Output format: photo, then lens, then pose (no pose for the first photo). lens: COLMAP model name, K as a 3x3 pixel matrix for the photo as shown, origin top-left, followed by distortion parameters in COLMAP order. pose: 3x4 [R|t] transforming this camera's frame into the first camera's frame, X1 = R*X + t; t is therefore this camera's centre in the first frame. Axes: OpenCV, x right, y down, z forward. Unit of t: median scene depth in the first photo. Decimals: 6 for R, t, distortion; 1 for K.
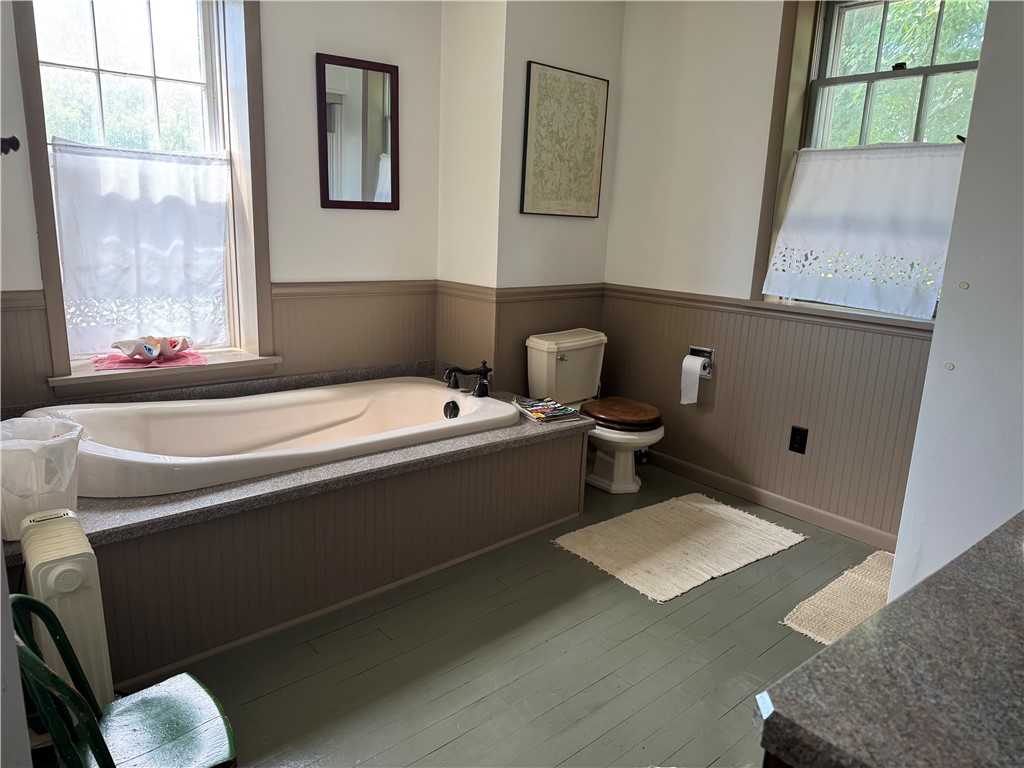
lens RADIAL K [[711.5, 0, 516.4], [0, 711.5, 377.6], [0, 0, 1]] dist [0.057634, -0.077161]
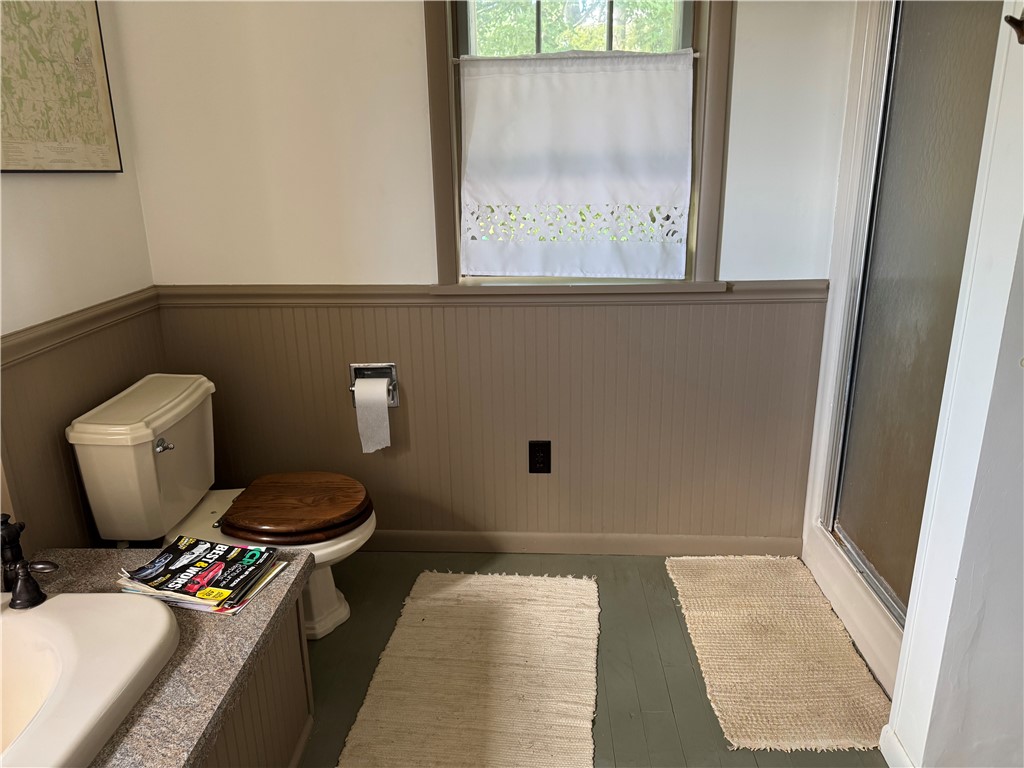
lens RADIAL K [[711.5, 0, 516.4], [0, 711.5, 377.6], [0, 0, 1]] dist [0.057634, -0.077161]
pose [[0.681180, -0.252748, 0.687105, -0.111871], [0.201848, 0.966979, 0.155591, -0.109438], [-0.703741, 0.032705, 0.709703, 0.453935]]
